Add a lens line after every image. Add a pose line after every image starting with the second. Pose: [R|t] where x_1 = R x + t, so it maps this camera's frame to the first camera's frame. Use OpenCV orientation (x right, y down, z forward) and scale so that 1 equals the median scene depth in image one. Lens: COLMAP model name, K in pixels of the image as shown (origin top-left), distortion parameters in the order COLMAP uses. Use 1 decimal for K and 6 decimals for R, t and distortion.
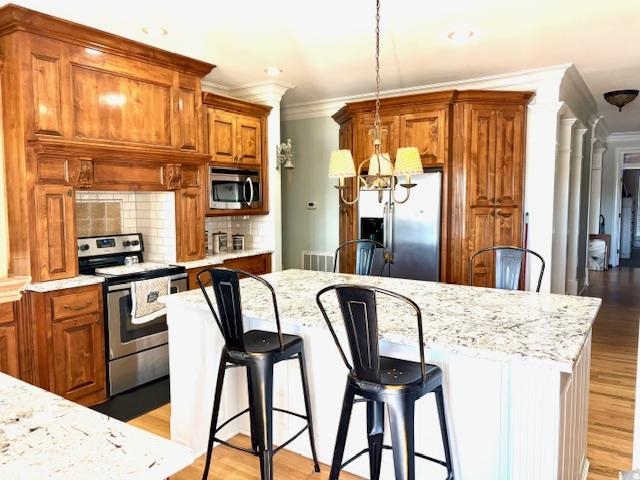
lens RADIAL K [[485.1, 0, 318.5], [0, 485.1, 239.3], [0, 0, 1]] dist [0.042655, -0.000685]
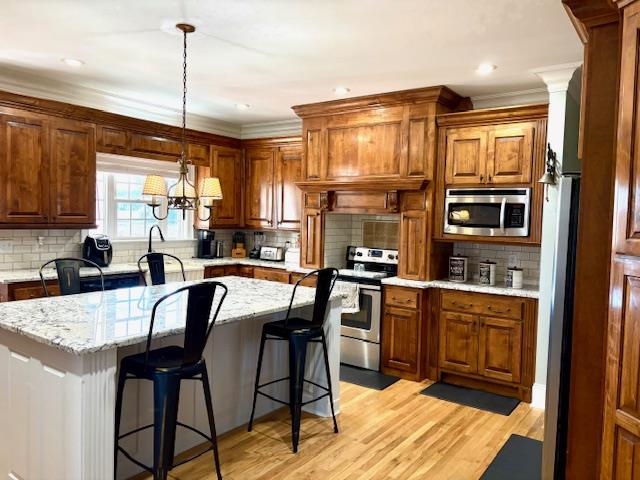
lens RADIAL K [[485.1, 0, 320.5], [0, 485.1, 239.6], [0, 0, 1]] dist [0.042655, -0.000685]
pose [[-0.041373, 0.061675, -0.997238, 0.809926], [-0.109235, 0.991831, 0.065873, -0.093120], [0.993155, 0.111659, -0.034297, 0.851897]]
